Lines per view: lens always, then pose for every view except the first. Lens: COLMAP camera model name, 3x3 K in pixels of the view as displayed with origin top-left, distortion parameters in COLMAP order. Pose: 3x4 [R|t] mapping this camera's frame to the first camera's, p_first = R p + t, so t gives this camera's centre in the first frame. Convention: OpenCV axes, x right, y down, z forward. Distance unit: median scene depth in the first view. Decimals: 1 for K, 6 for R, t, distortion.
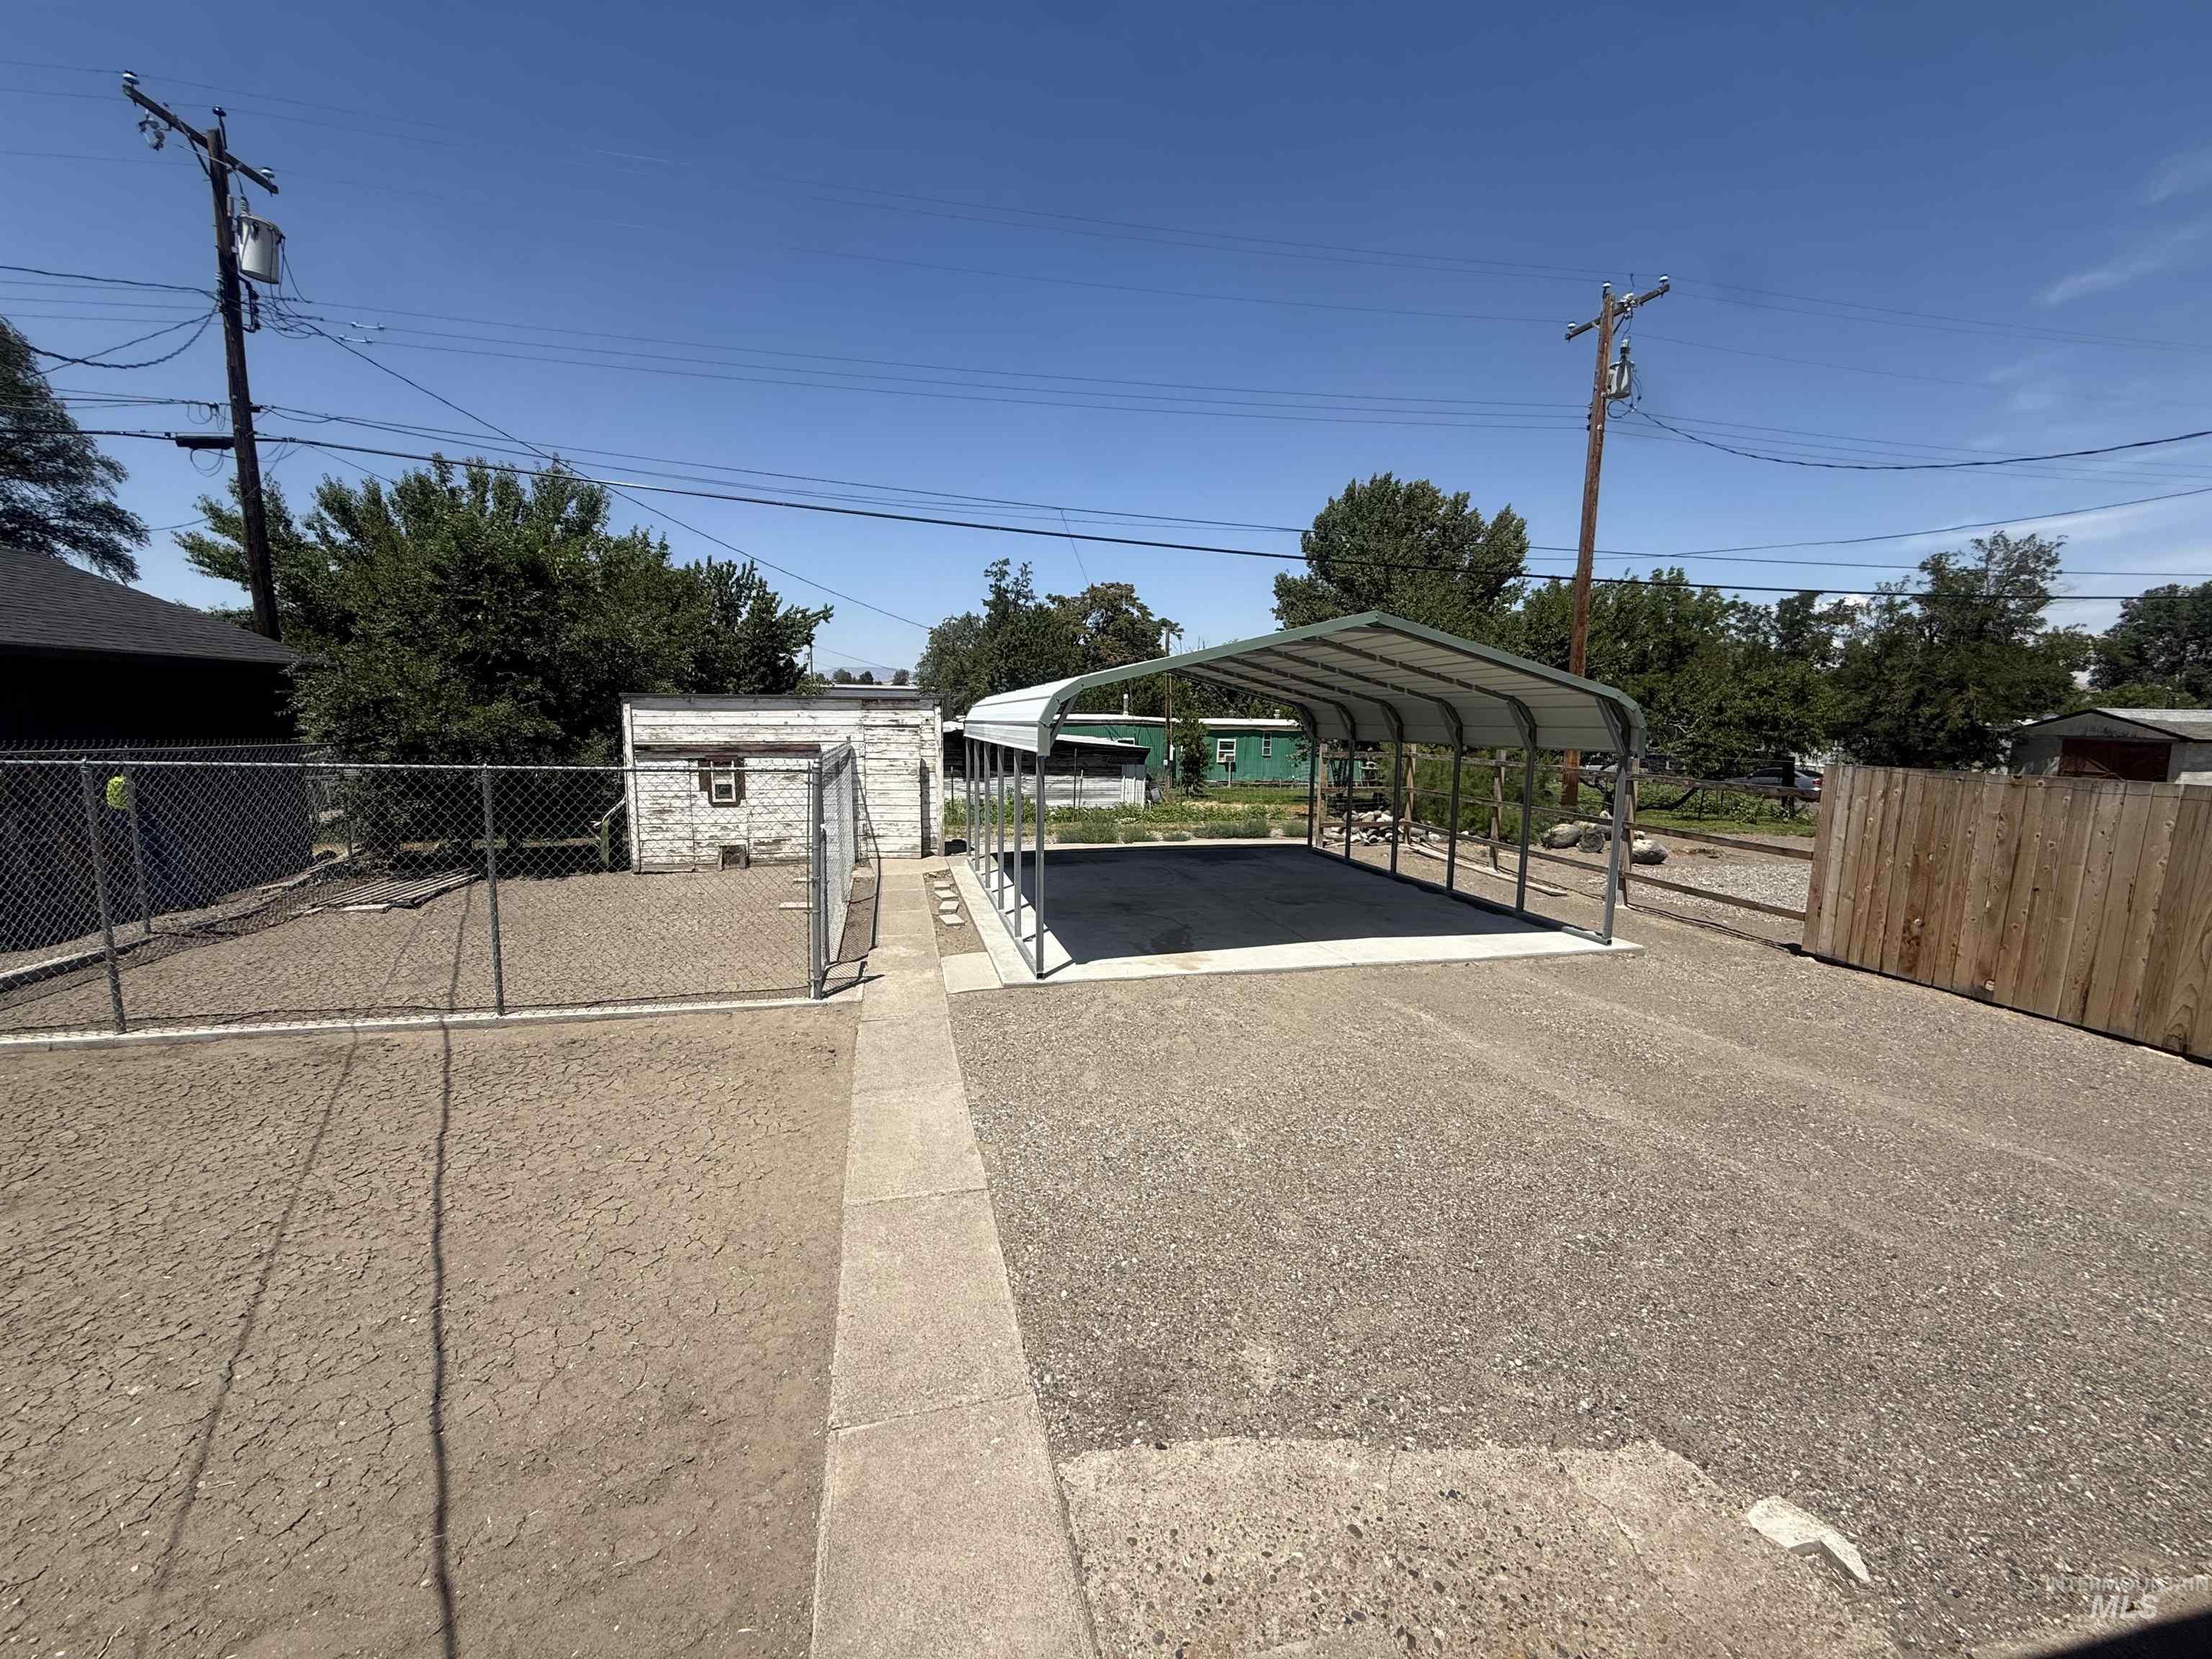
lens RADIAL K [[880.1, 0, 1099.4], [0, 880.1, 836.2], [0, 0, 1]] dist [0.002548, -0.000095]
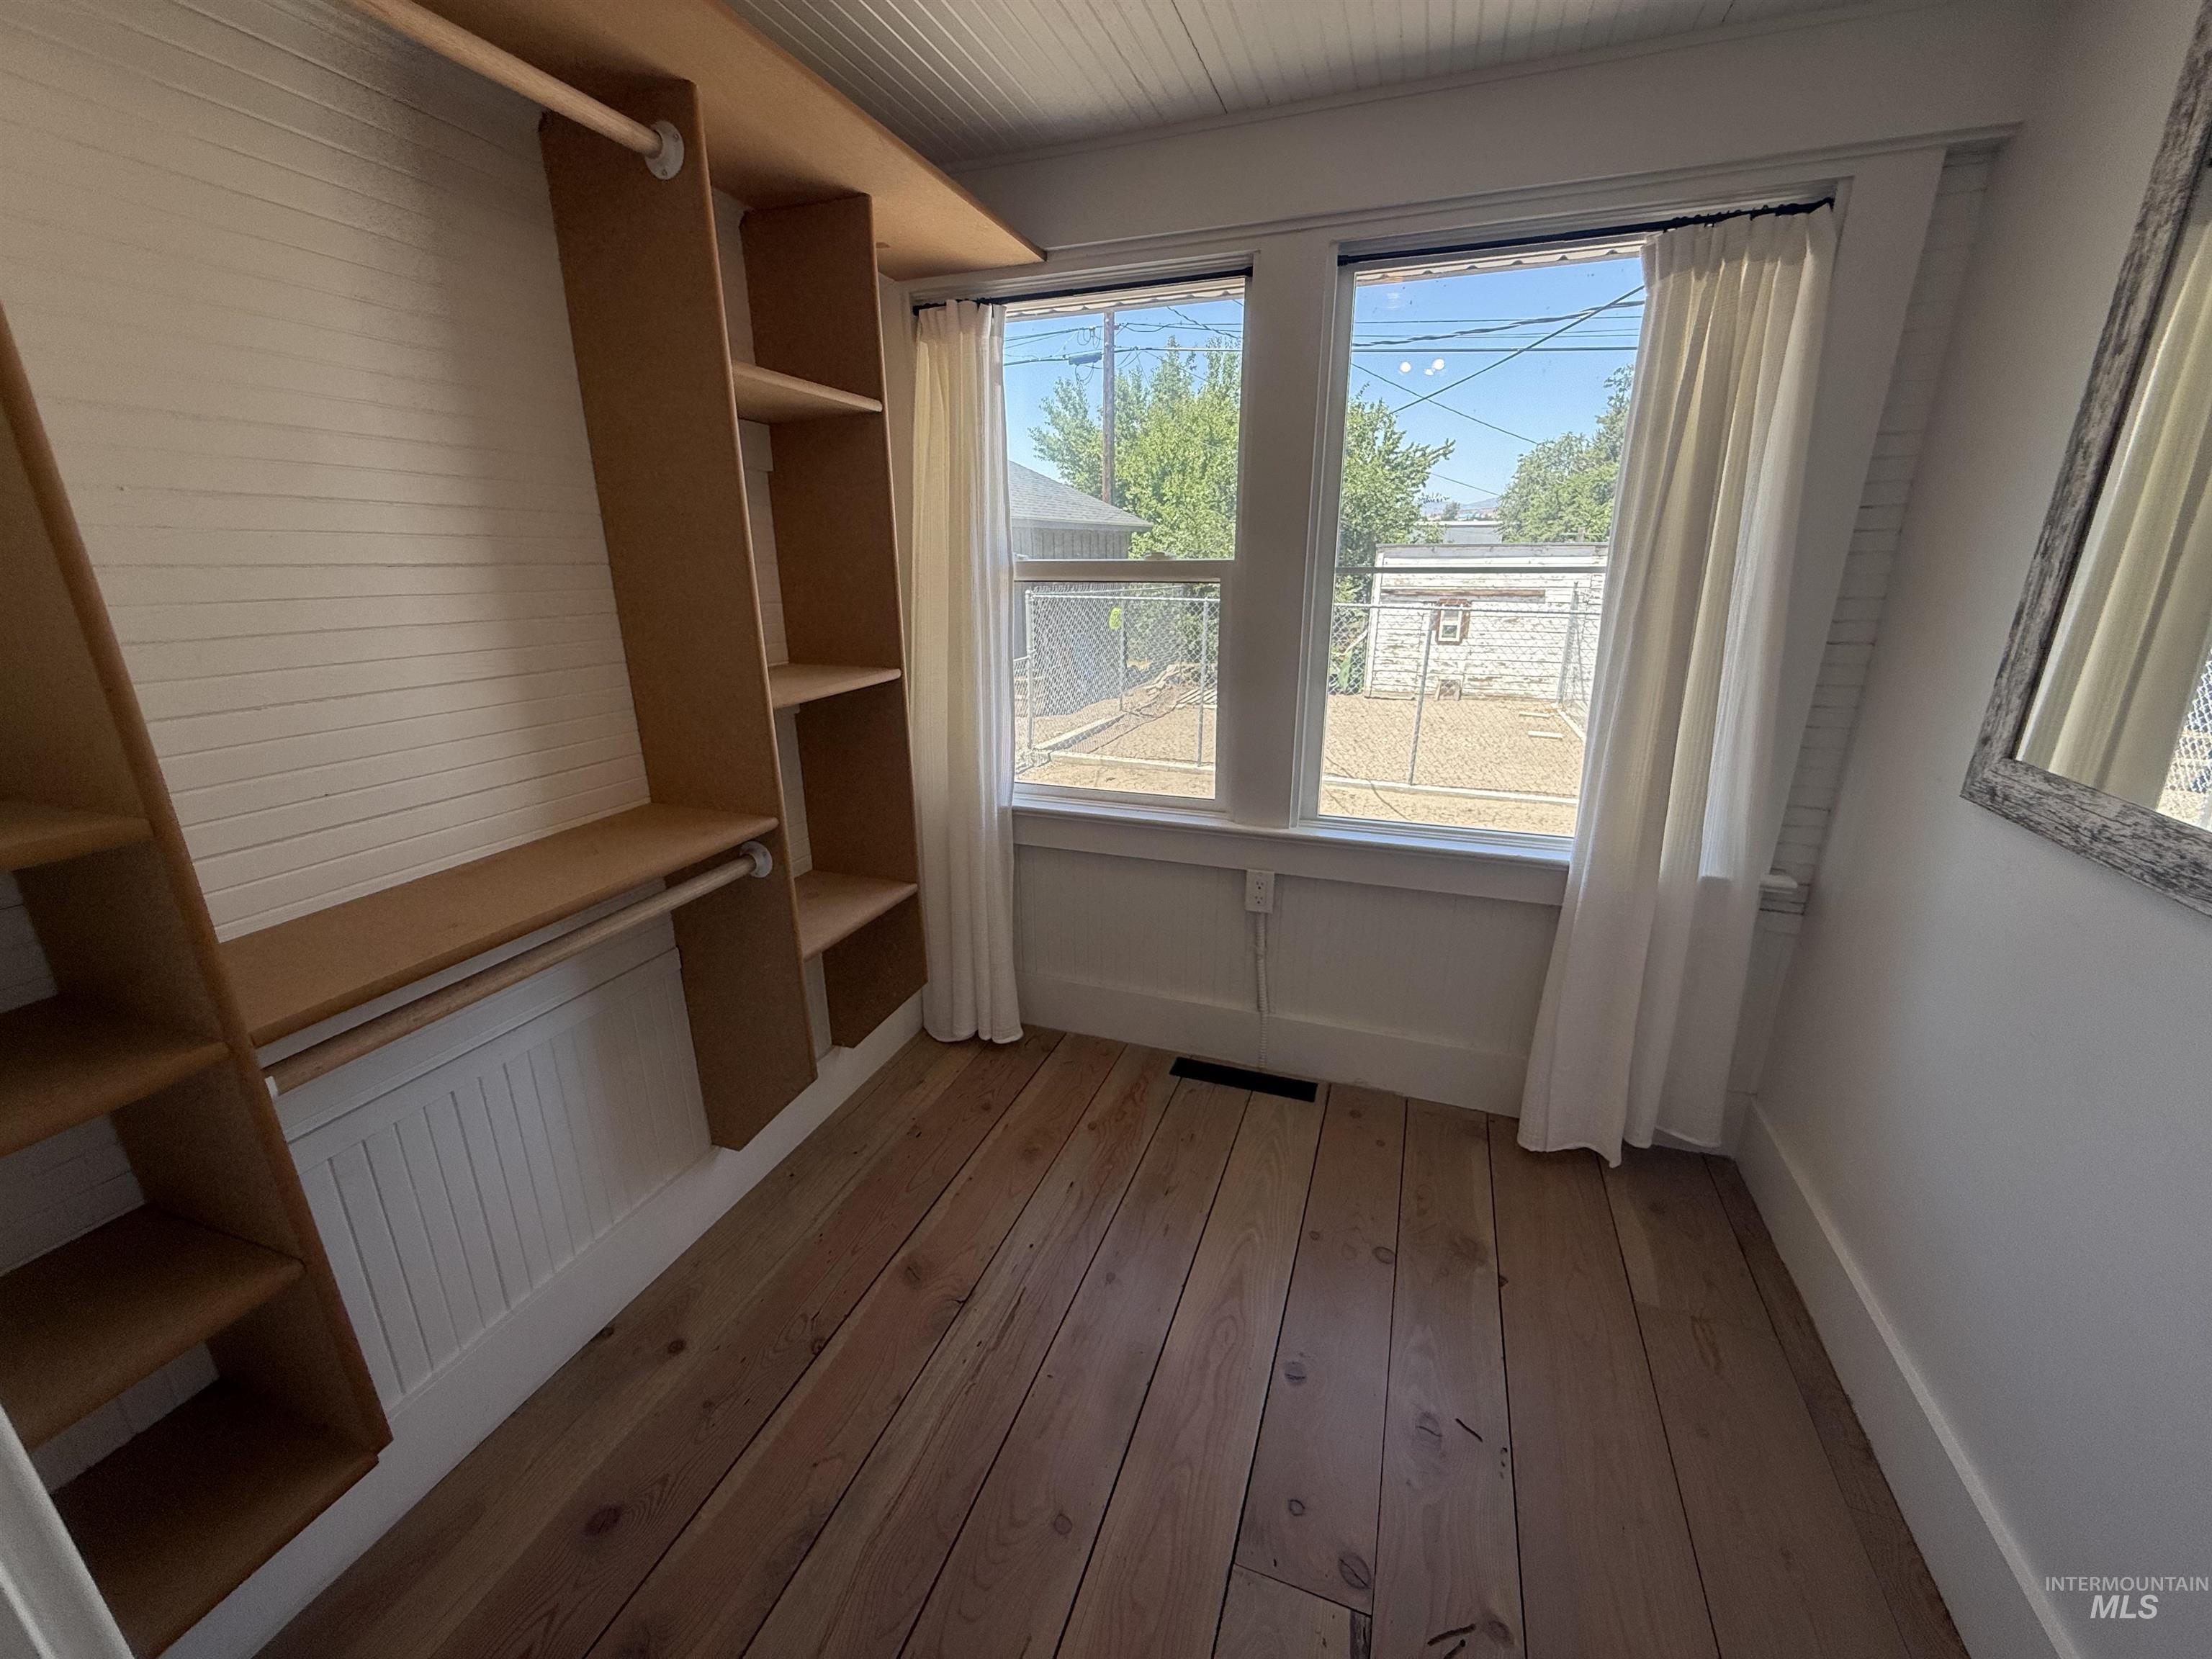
lens RADIAL K [[880.1, 0, 1107.6], [0, 880.1, 827.9], [0, 0, 1]] dist [0.002548, -0.000095]
pose [[0.838803, 0.151099, -0.523047, -0.161514], [-0.064099, 0.981442, 0.180727, 0.021520], [0.540648, -0.118067, 0.832923, -0.221208]]
